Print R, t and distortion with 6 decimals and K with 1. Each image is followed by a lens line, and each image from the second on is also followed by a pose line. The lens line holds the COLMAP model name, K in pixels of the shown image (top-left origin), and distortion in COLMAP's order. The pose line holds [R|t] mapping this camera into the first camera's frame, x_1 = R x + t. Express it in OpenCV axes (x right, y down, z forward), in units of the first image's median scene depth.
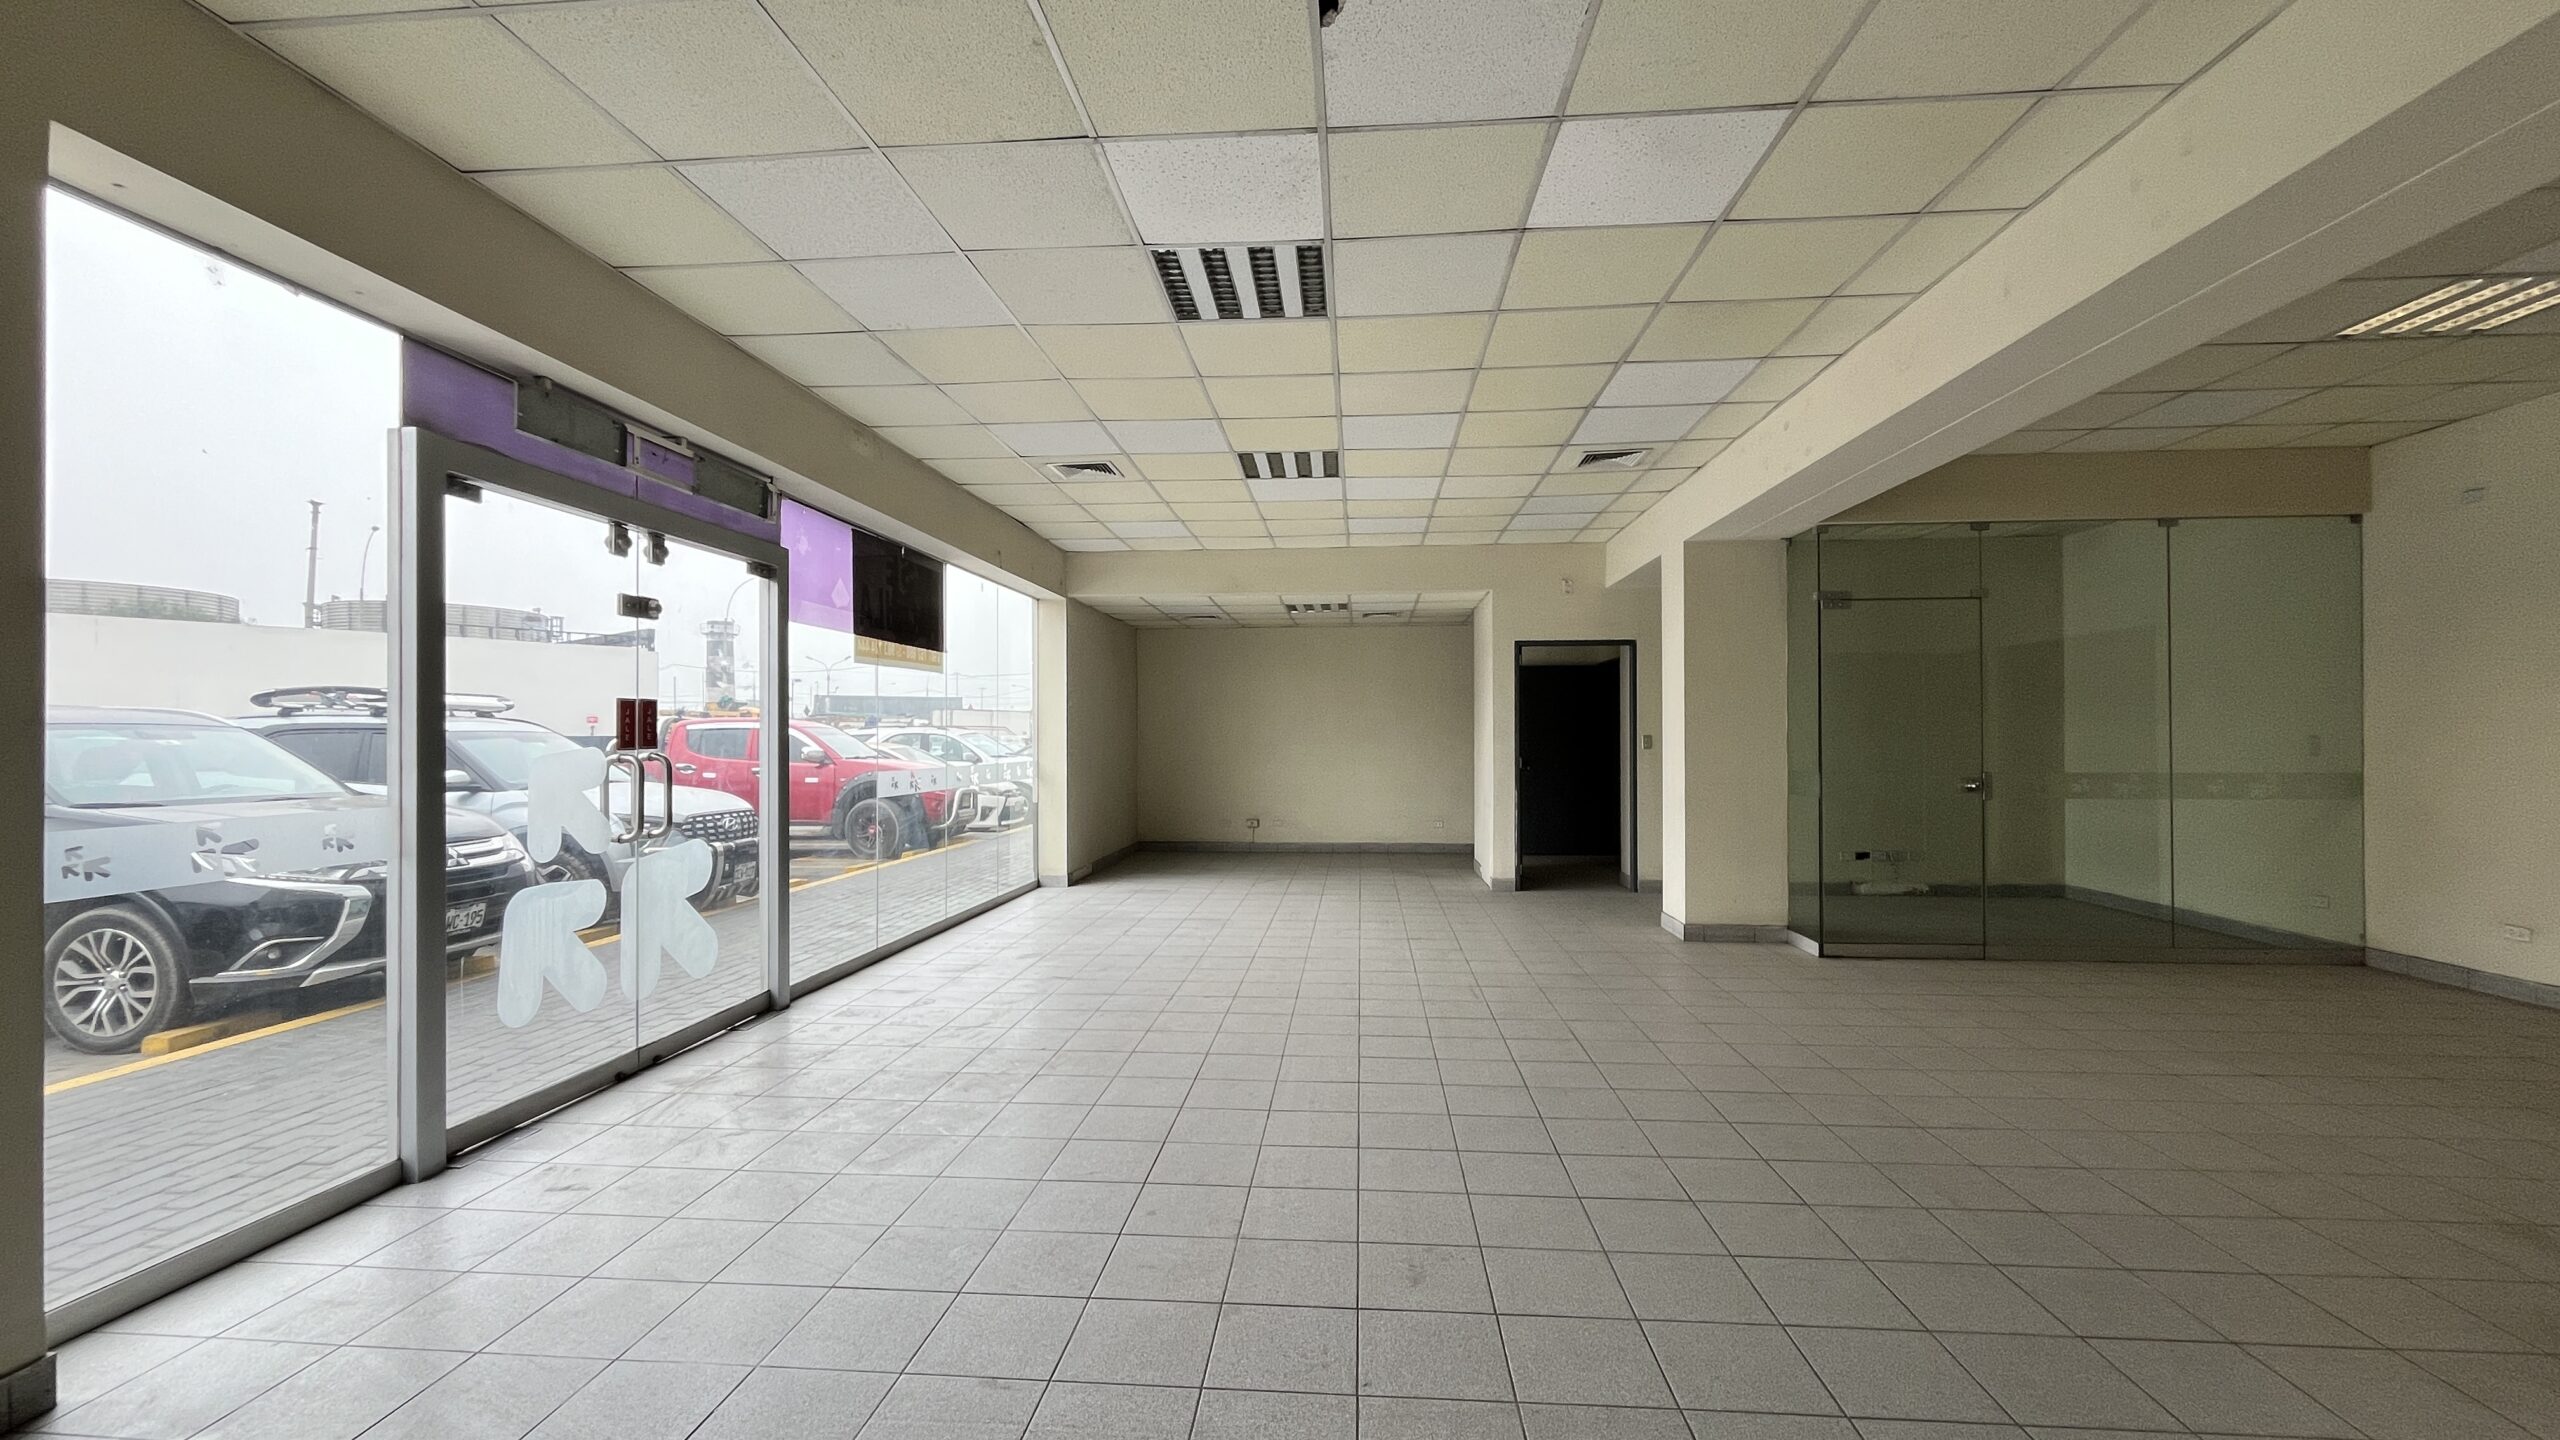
lens RADIAL K [[1038.5, 0, 1278.2], [0, 1038.5, 731.9], [0, 0, 1]] dist [-0.002487, -0.000002]
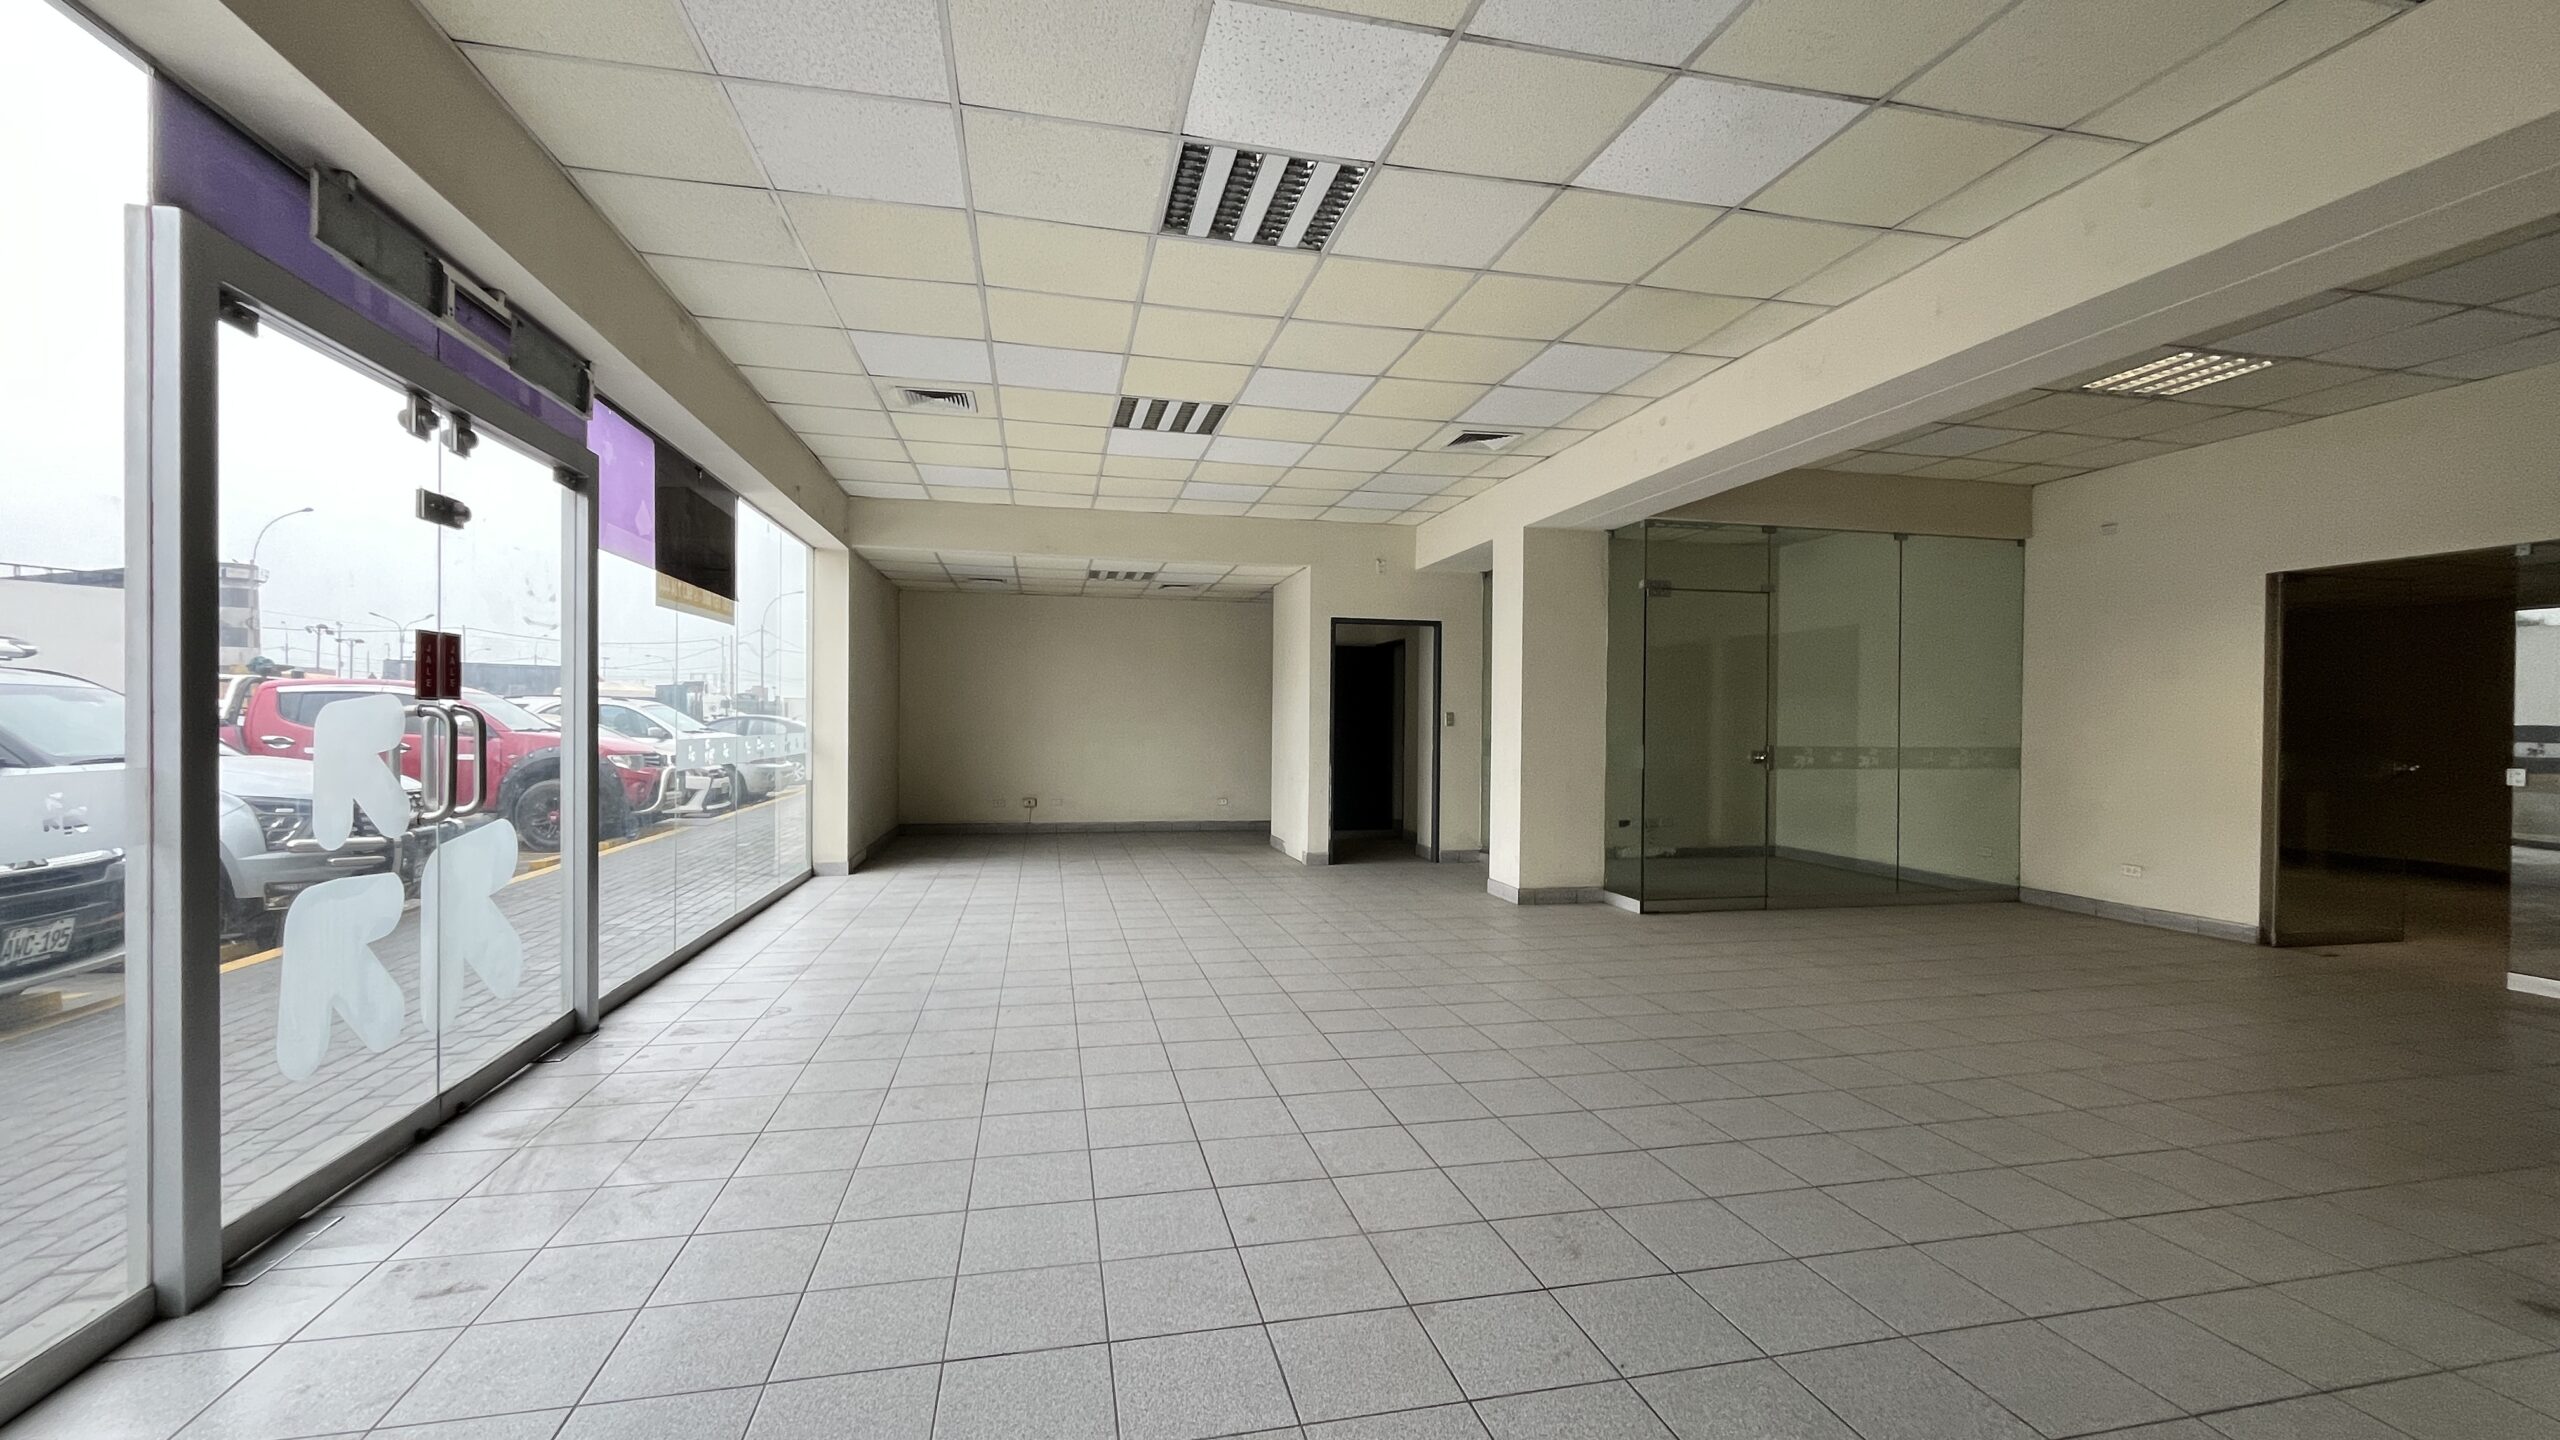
lens RADIAL K [[1038.5, 0, 1278.2], [0, 1038.5, 731.9], [0, 0, 1]] dist [-0.002487, -0.000002]
pose [[0.955469, 0.008374, 0.294974, -0.175712], [-0.013149, 0.999813, 0.014206, 0.014653], [-0.294799, -0.017452, 0.955400, 0.070012]]
